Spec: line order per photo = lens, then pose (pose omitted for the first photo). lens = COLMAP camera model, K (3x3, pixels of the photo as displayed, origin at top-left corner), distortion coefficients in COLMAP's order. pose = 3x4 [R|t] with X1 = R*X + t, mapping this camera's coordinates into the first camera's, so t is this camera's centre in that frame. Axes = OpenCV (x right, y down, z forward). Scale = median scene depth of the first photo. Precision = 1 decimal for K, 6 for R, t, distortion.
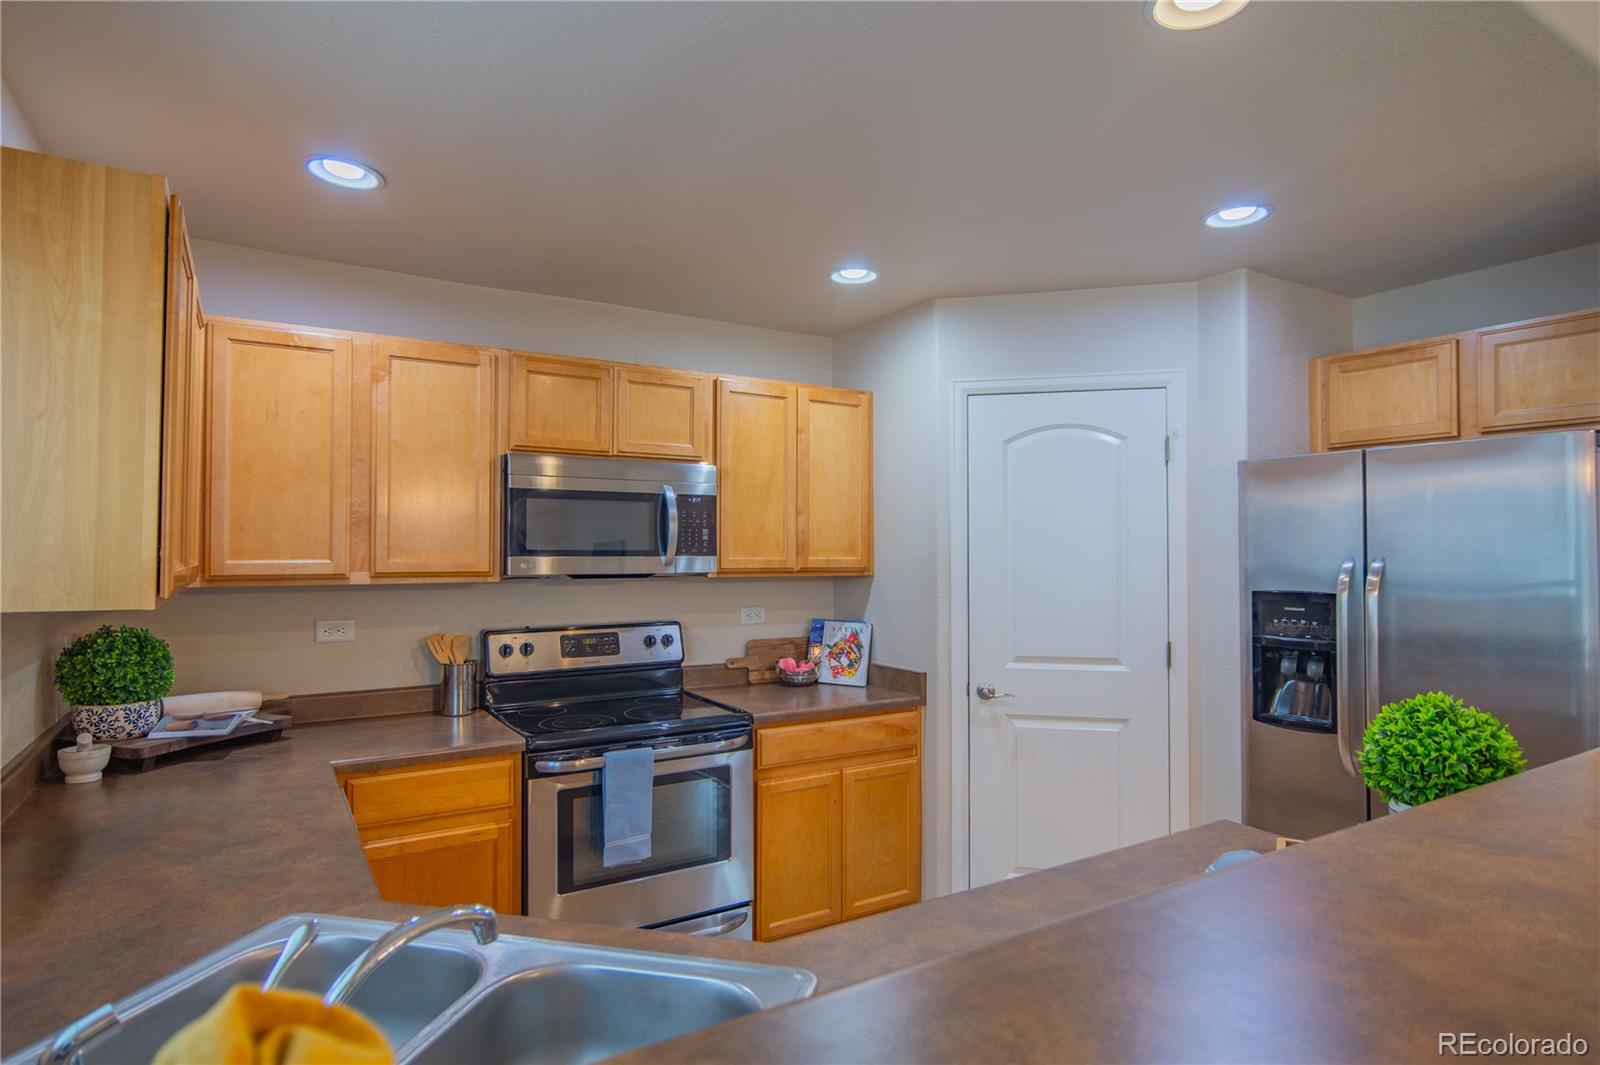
lens RADIAL K [[874.0, 0, 805.5], [0, 874.0, 532.2], [0, 0, 1]] dist [-0.007682, 0.005509]
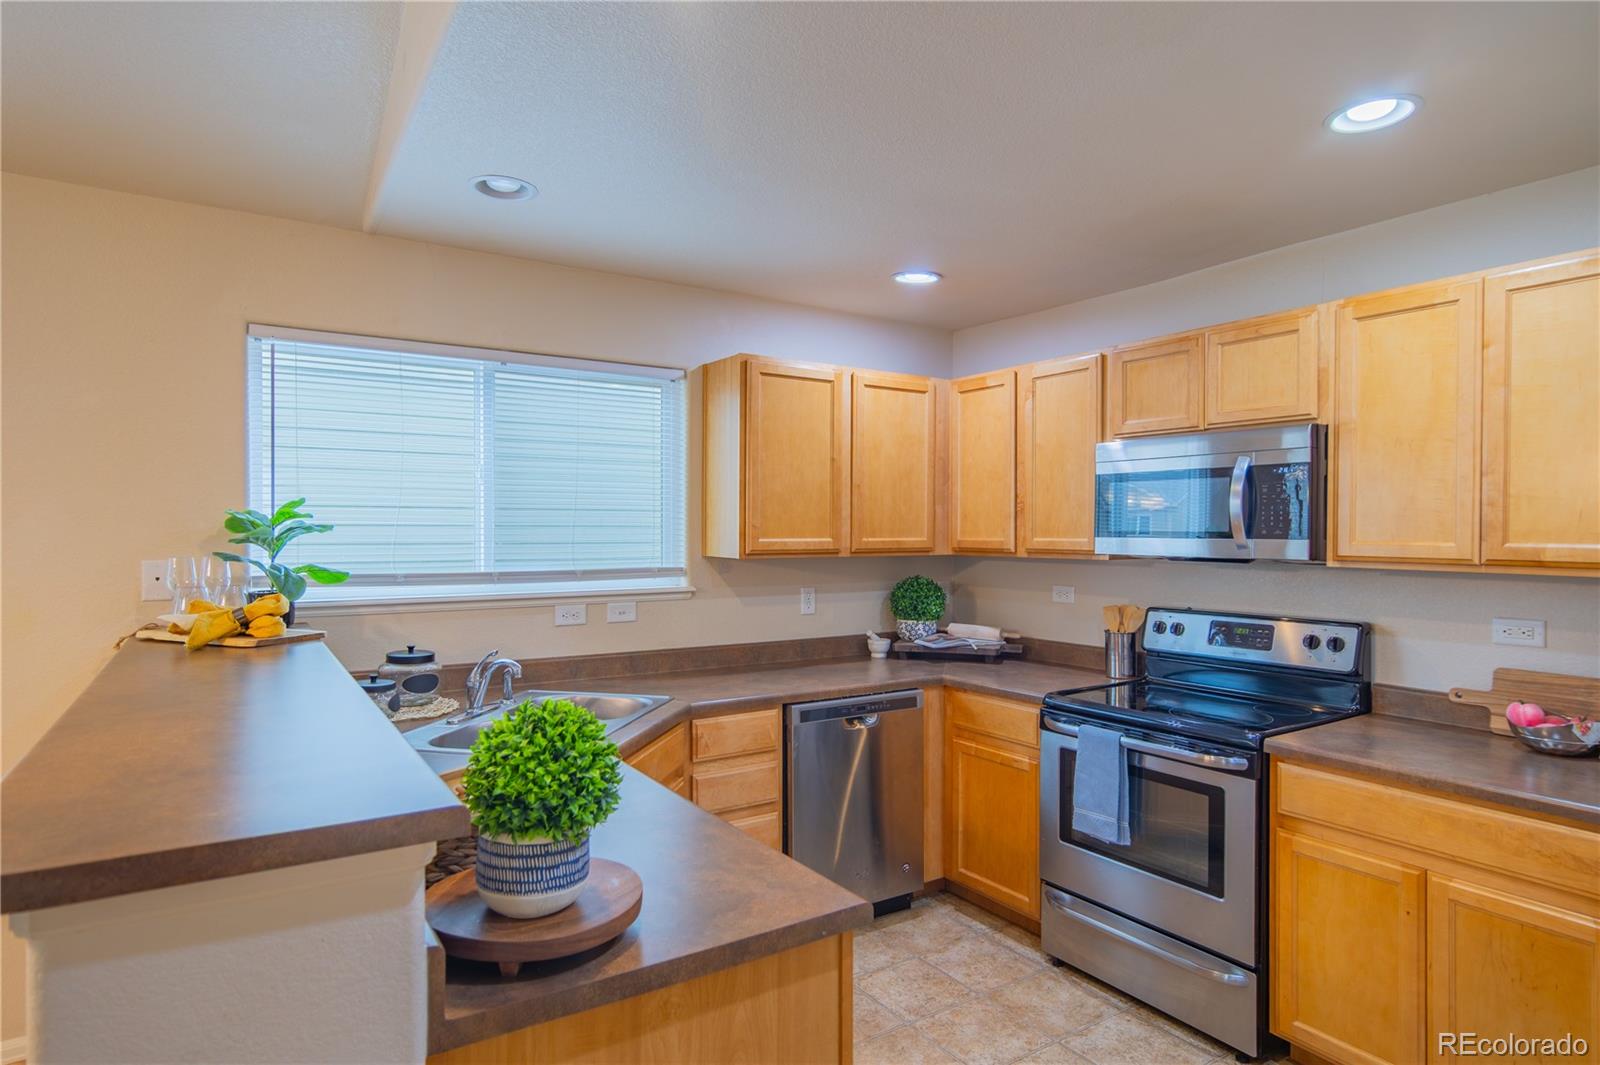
lens RADIAL K [[874.0, 0, 800.2], [0, 874.0, 533.4], [0, 0, 1]] dist [-0.007682, 0.005509]
pose [[0.031723, 0.001553, -0.999495, 0.685190], [0.018793, 0.999821, 0.002150, 0.012372], [0.999320, -0.018852, 0.031689, 0.535049]]
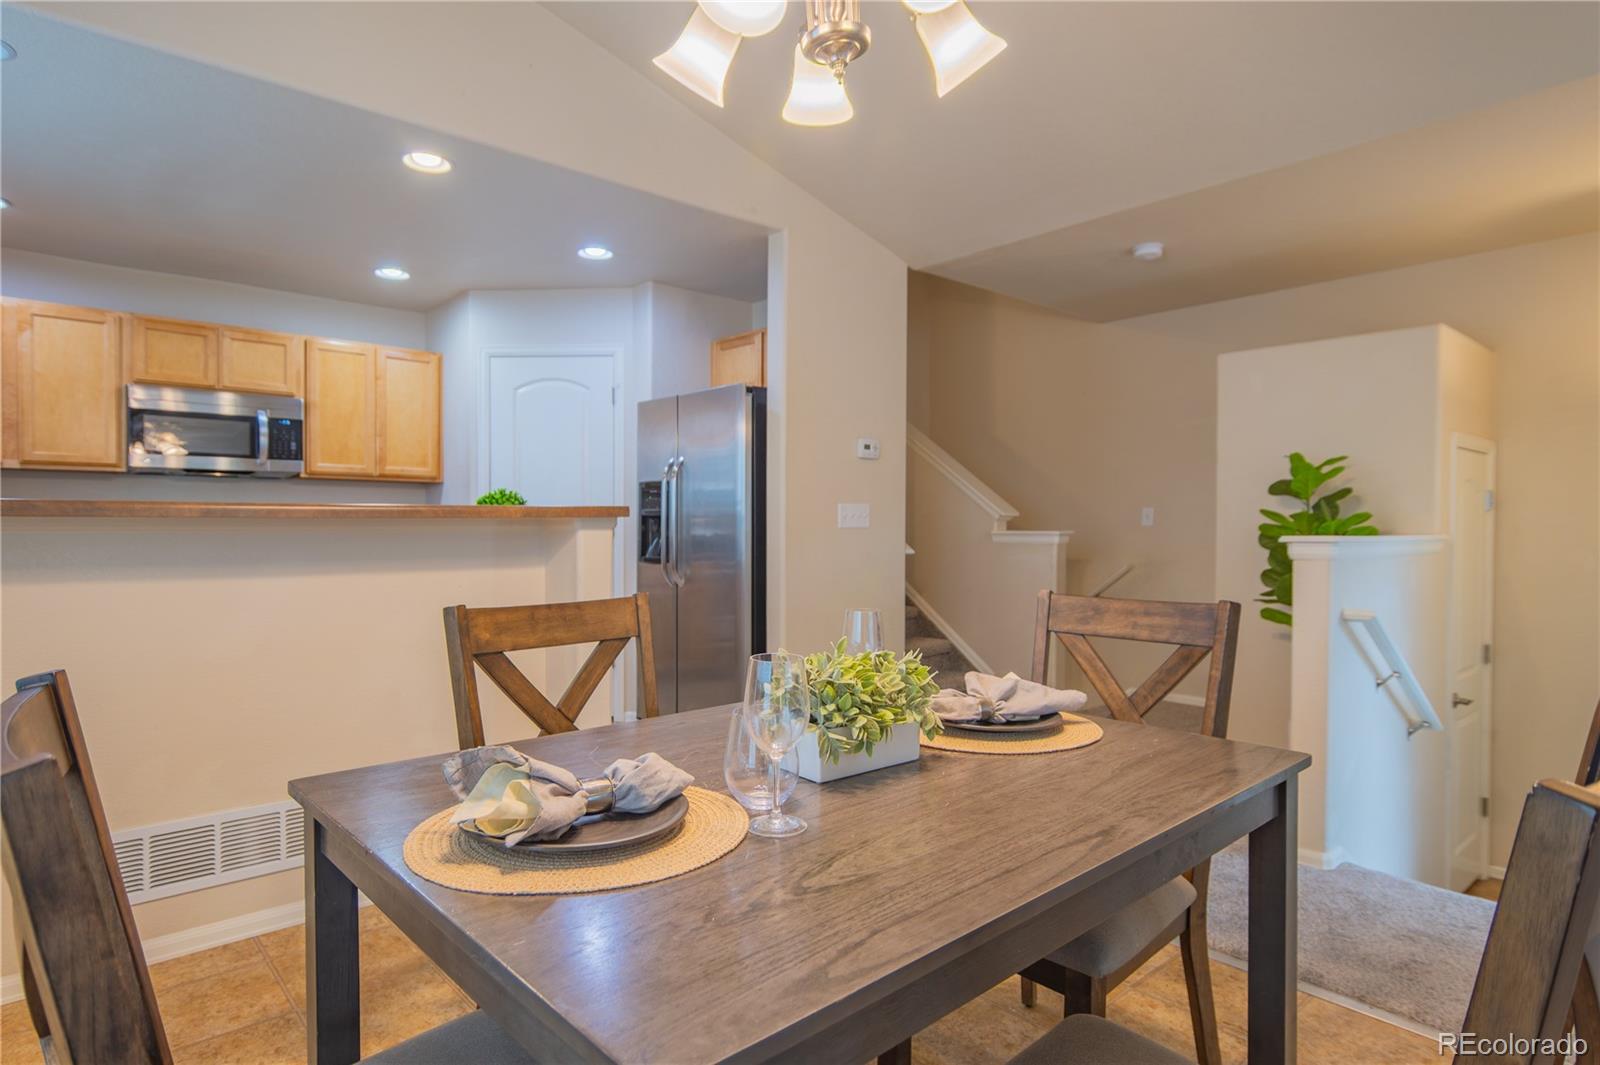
lens RADIAL K [[874.0, 0, 797.4], [0, 874.0, 531.7], [0, 0, 1]] dist [-0.007682, 0.005509]
pose [[0.984277, 0.000572, 0.176631, 0.468321], [-0.005906, 0.999542, 0.029675, 0.099724], [-0.176533, -0.030251, 0.983830, -0.602578]]
